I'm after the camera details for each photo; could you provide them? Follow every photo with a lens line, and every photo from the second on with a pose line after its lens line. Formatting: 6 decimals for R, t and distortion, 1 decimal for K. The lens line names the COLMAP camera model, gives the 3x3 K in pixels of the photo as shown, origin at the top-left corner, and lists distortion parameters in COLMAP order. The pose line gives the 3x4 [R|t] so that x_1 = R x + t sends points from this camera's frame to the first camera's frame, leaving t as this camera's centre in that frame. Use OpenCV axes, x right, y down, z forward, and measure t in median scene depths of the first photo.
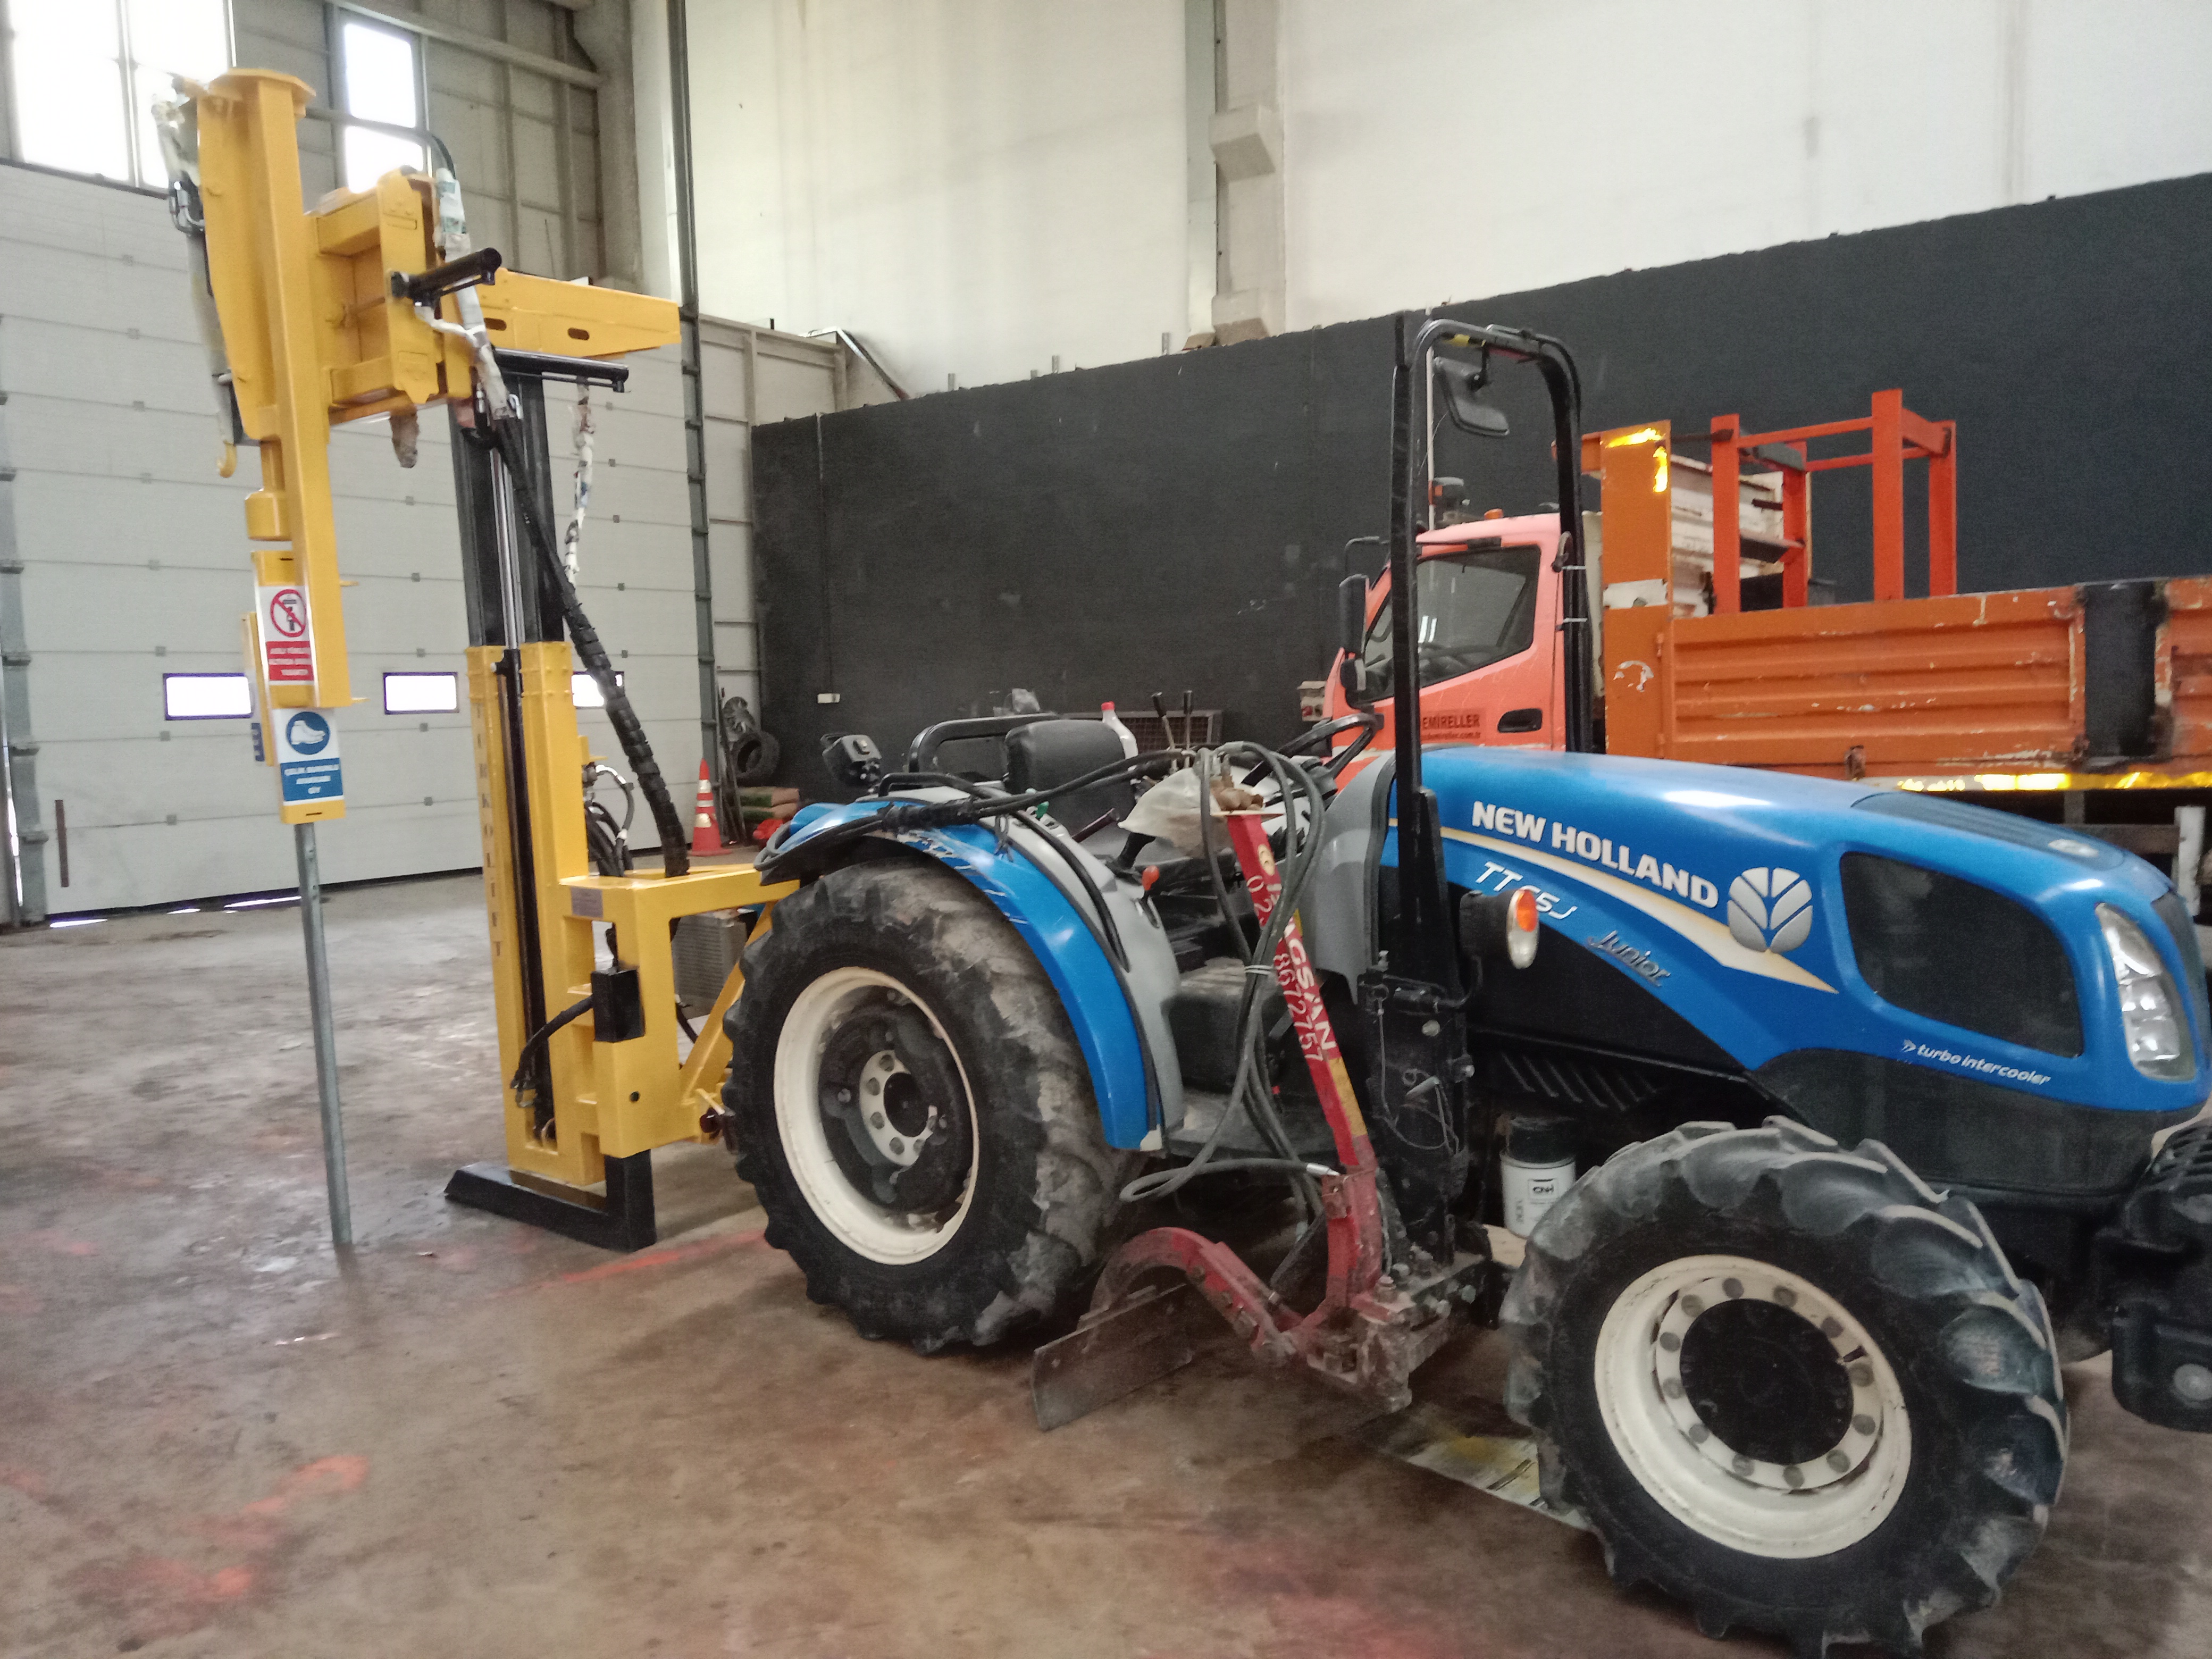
lens RADIAL K [[1634.3, 0, 1096.3], [0, 1634.3, 833.8], [0, 0, 1]] dist [0.077593, -0.100691]
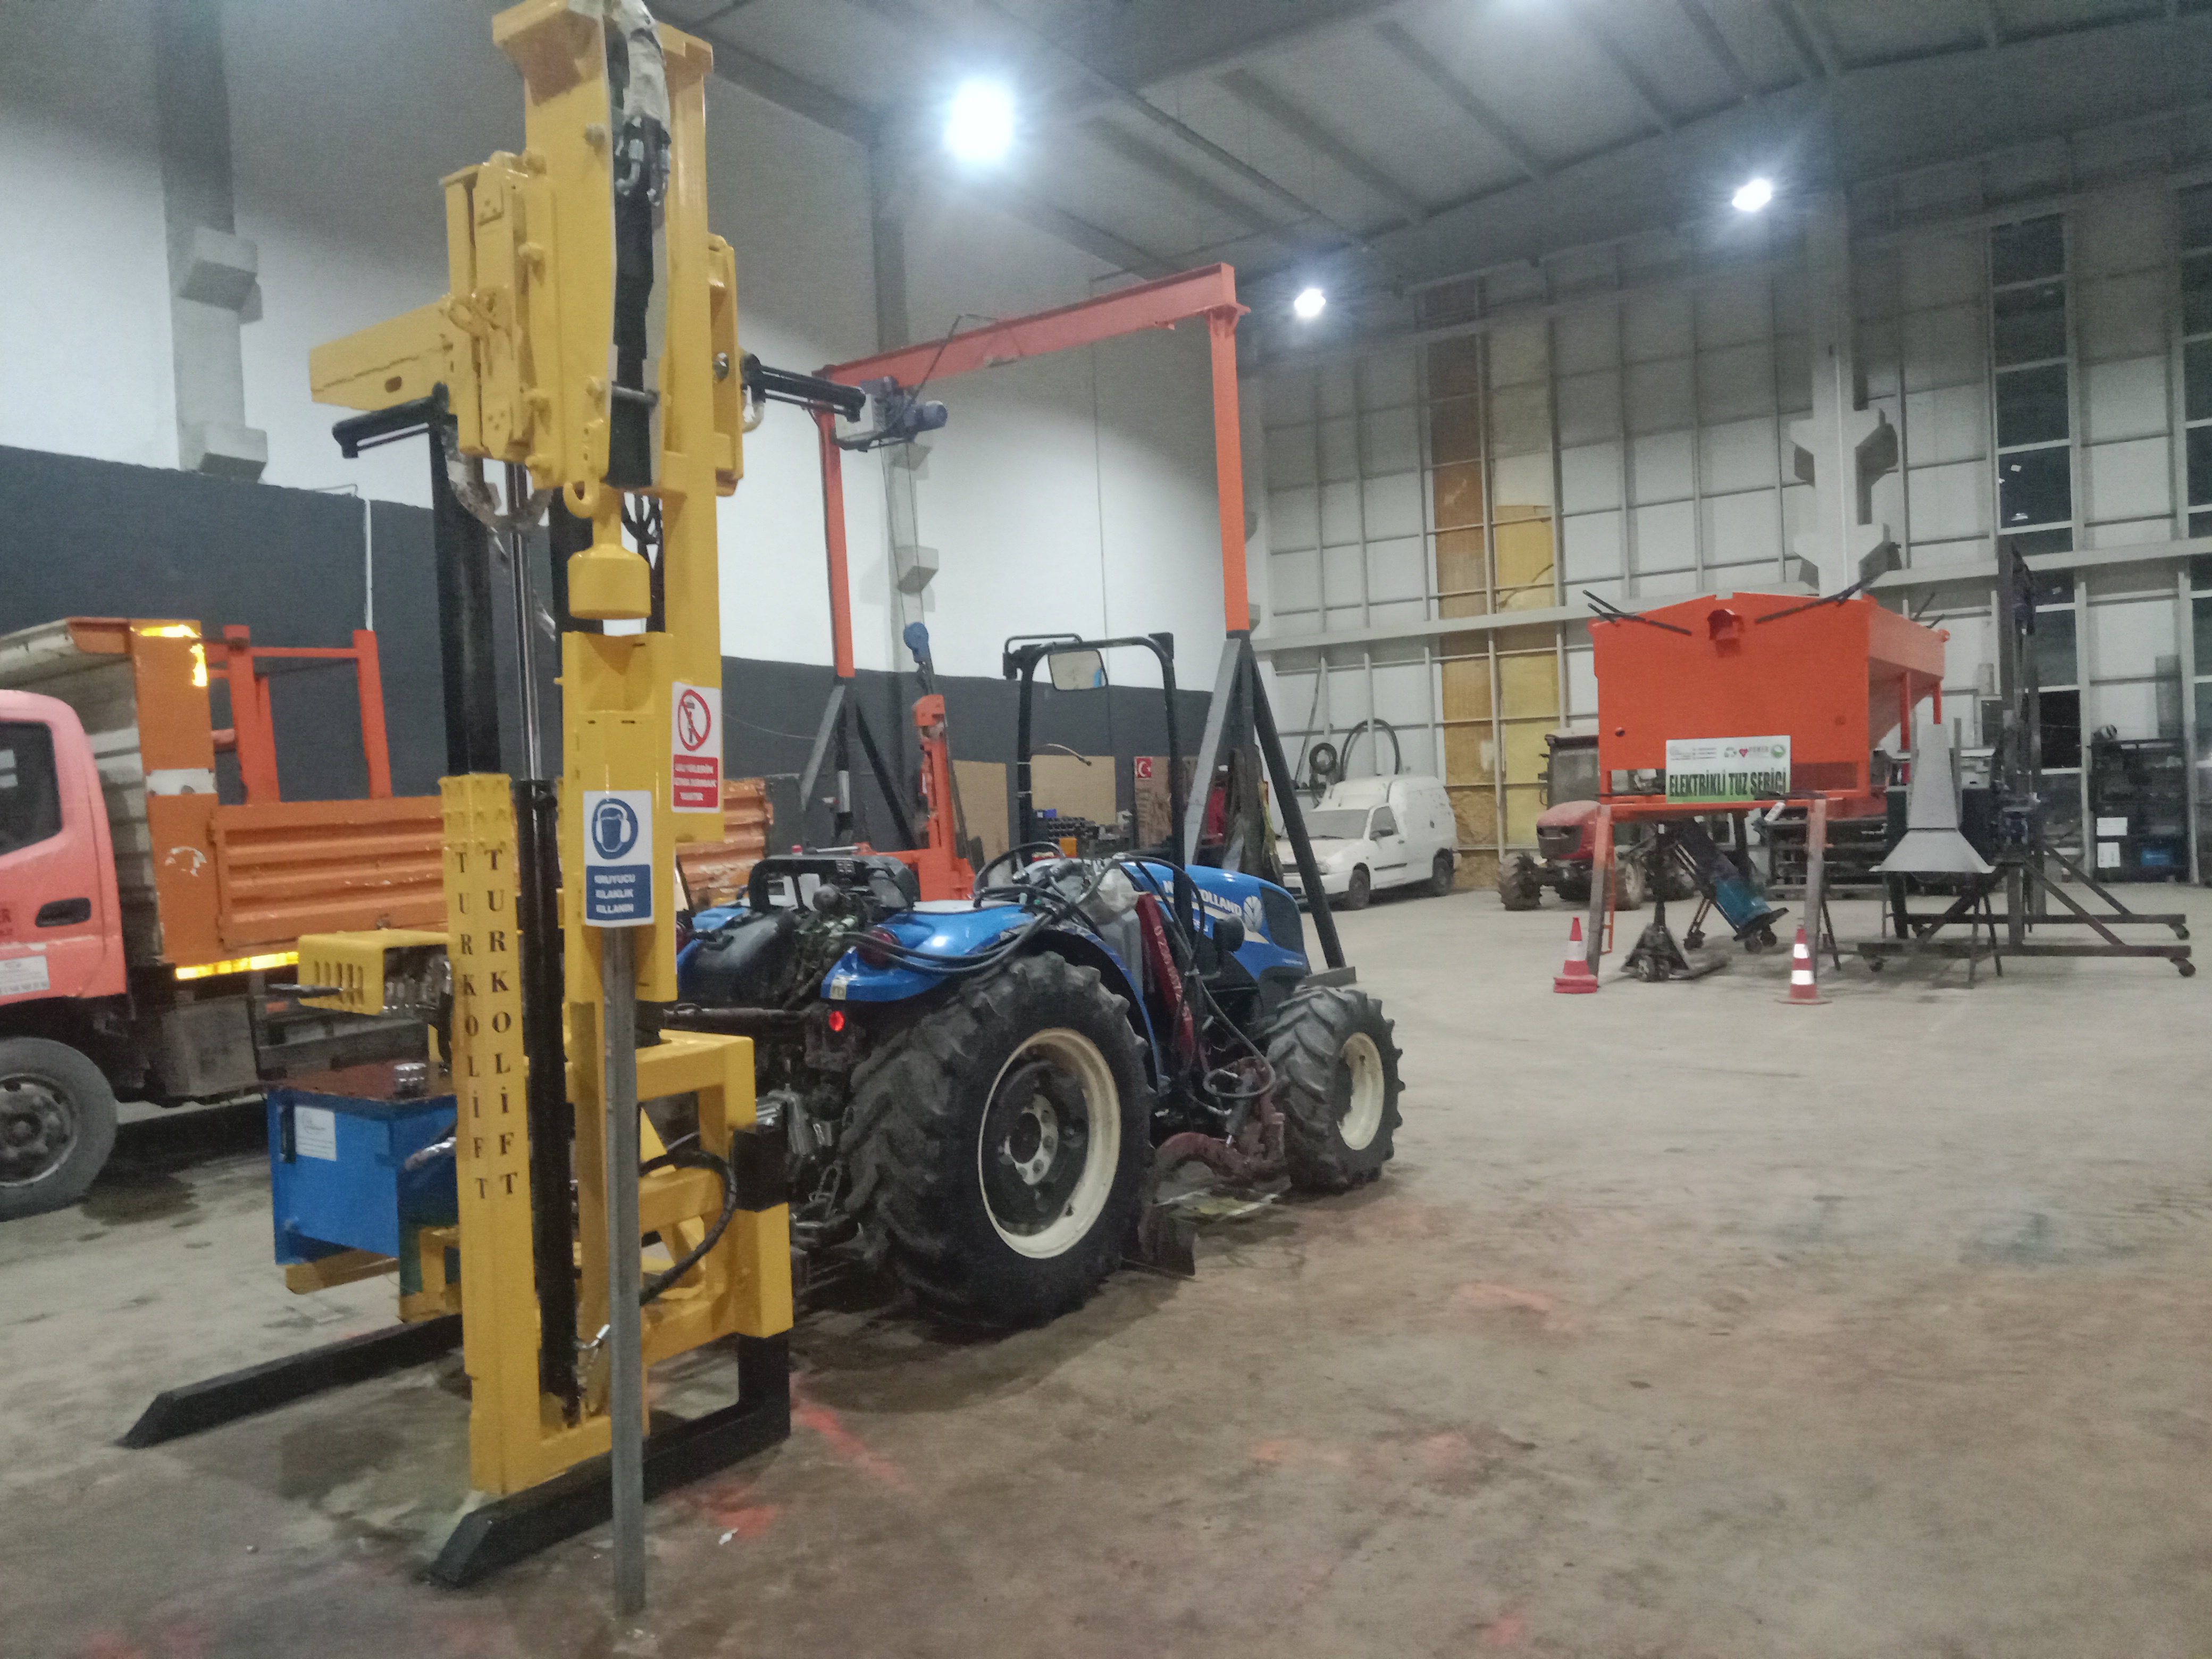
lens RADIAL K [[1634.3, 0, 1096.3], [0, 1634.3, 833.8], [0, 0, 1]] dist [0.077593, -0.100691]
pose [[-0.045285, 0.016537, 0.998837, -1.163561], [0.132823, 0.991085, -0.010386, -0.044234], [-0.990105, 0.132198, -0.047078, 0.791959]]
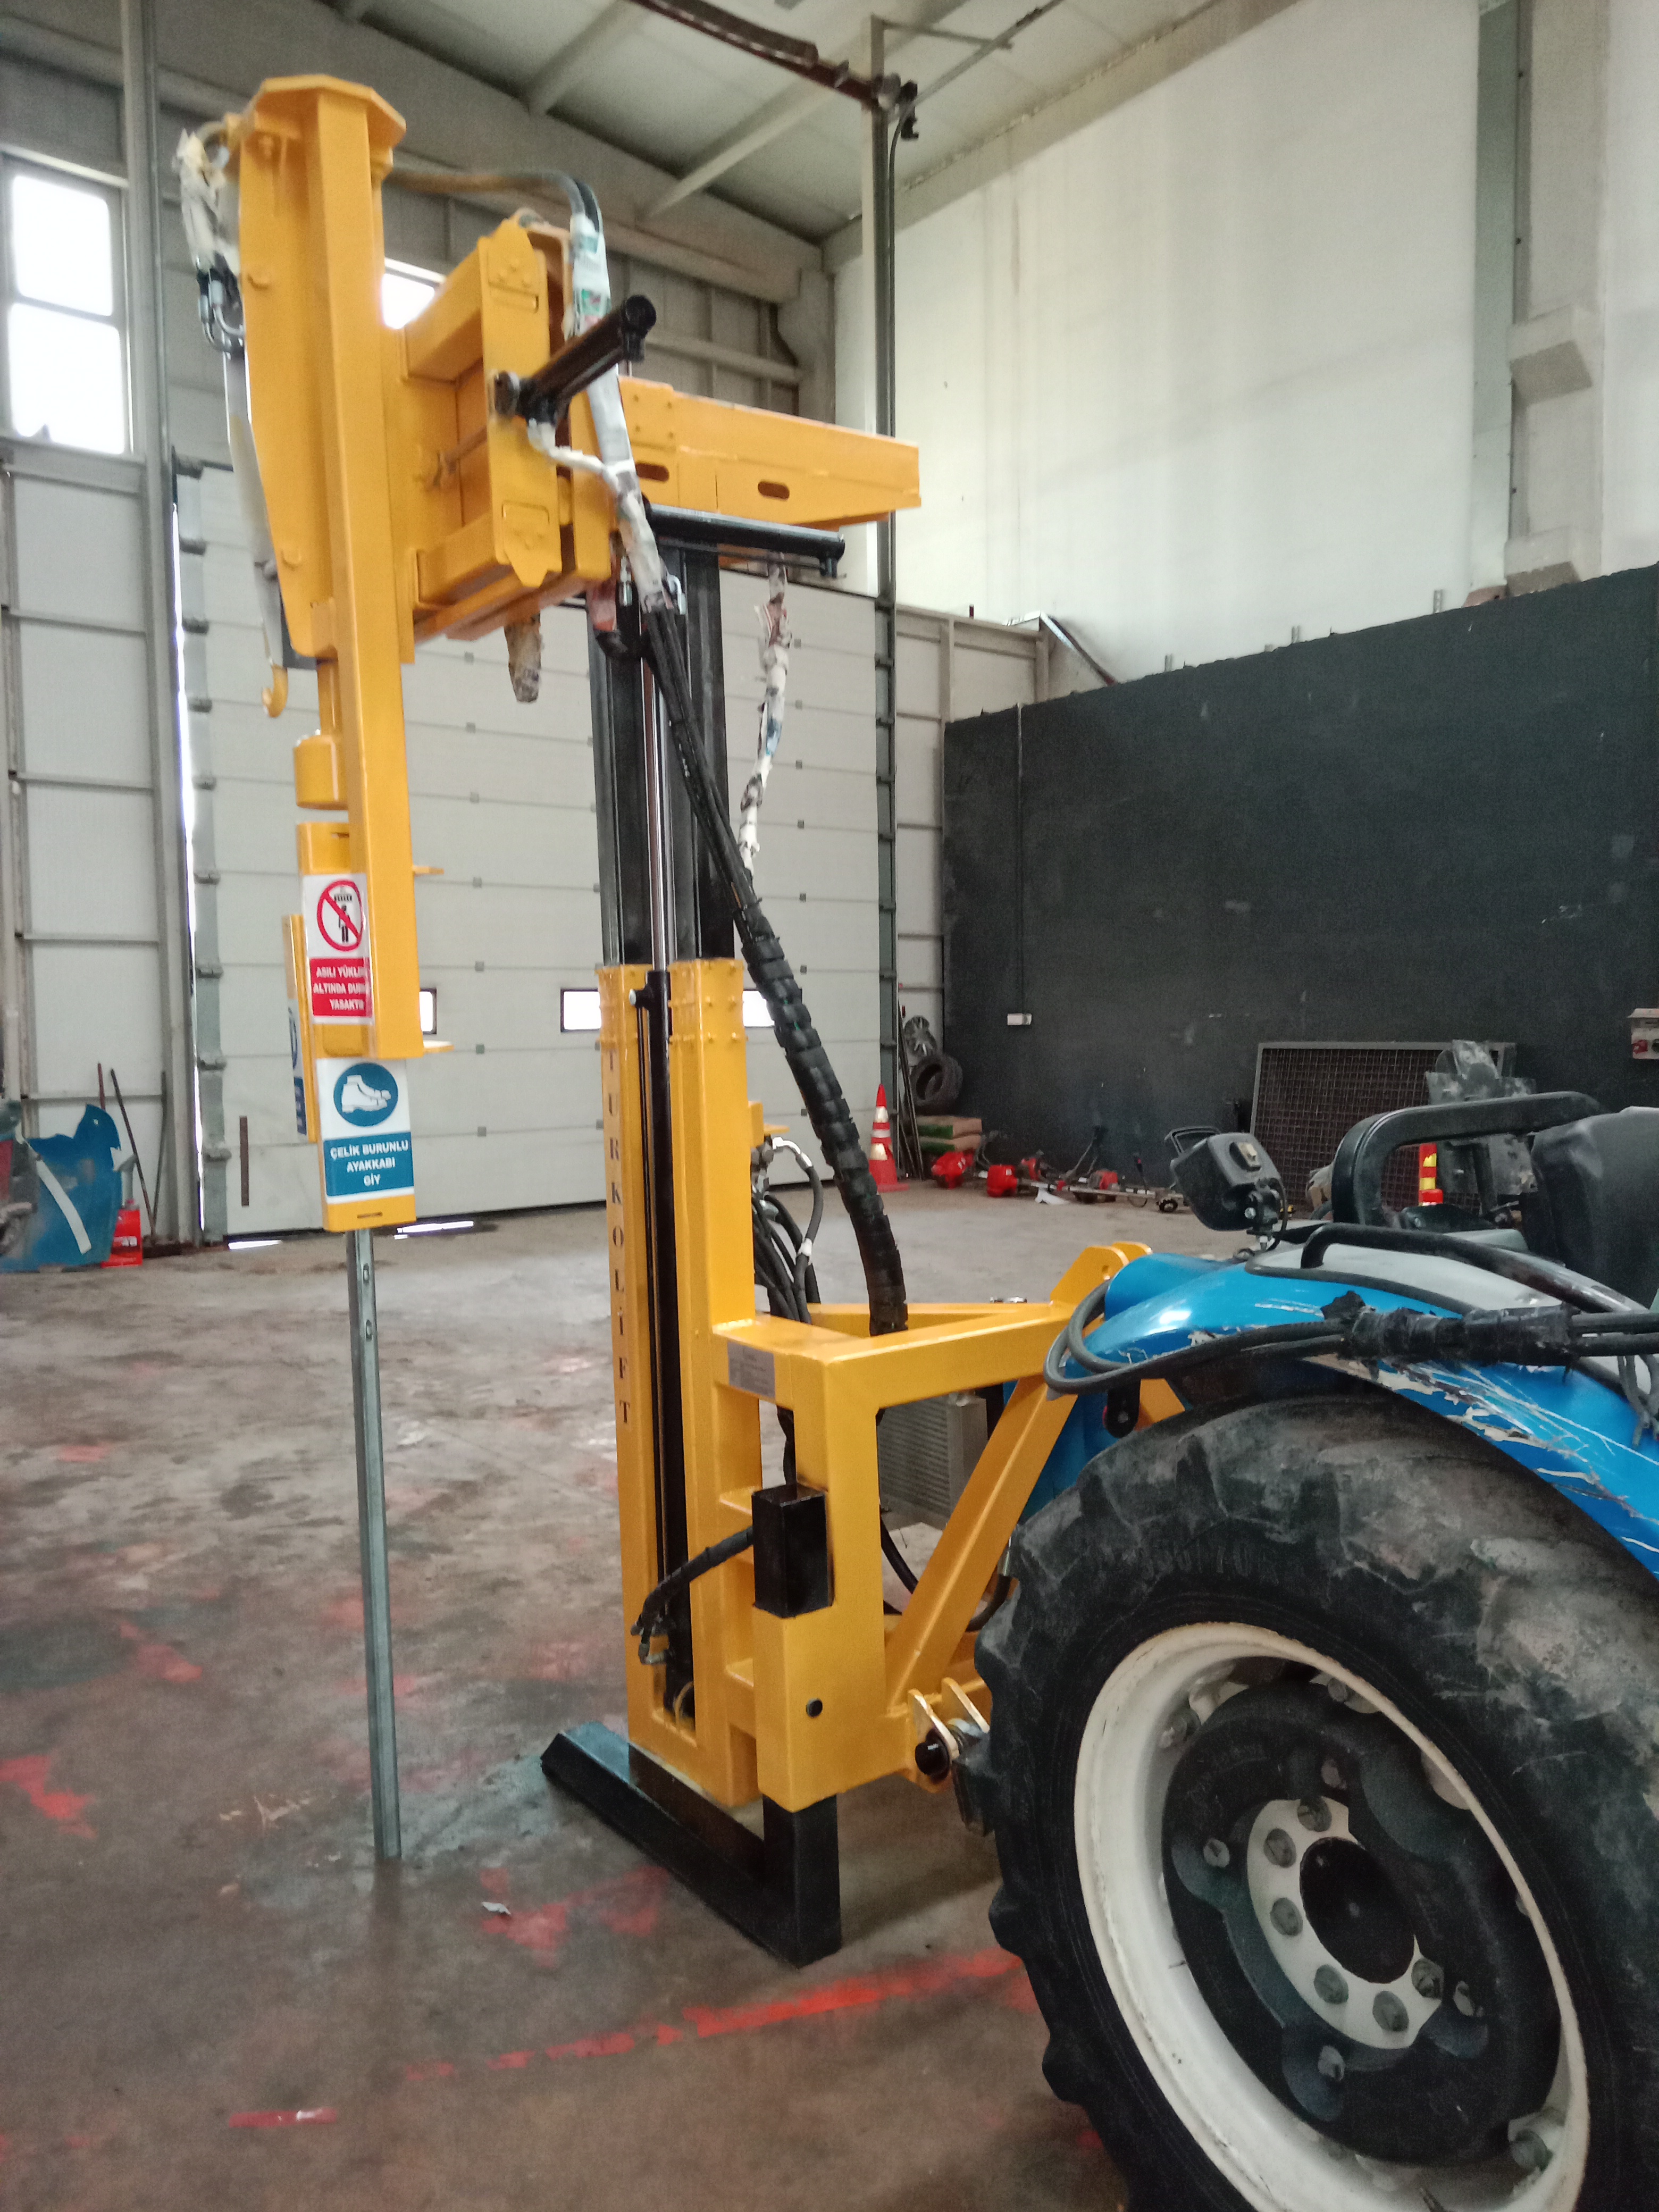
lens RADIAL K [[1640.3, 0, 825.8], [0, 1640.3, 1091.7], [0, 0, 1]] dist [0.072783, -0.090353]
pose [[0.966048, 0.025911, -0.257062, -0.119484], [-0.034684, 0.998958, -0.029651, -0.046269], [0.256026, 0.037560, 0.965940, 0.383759]]
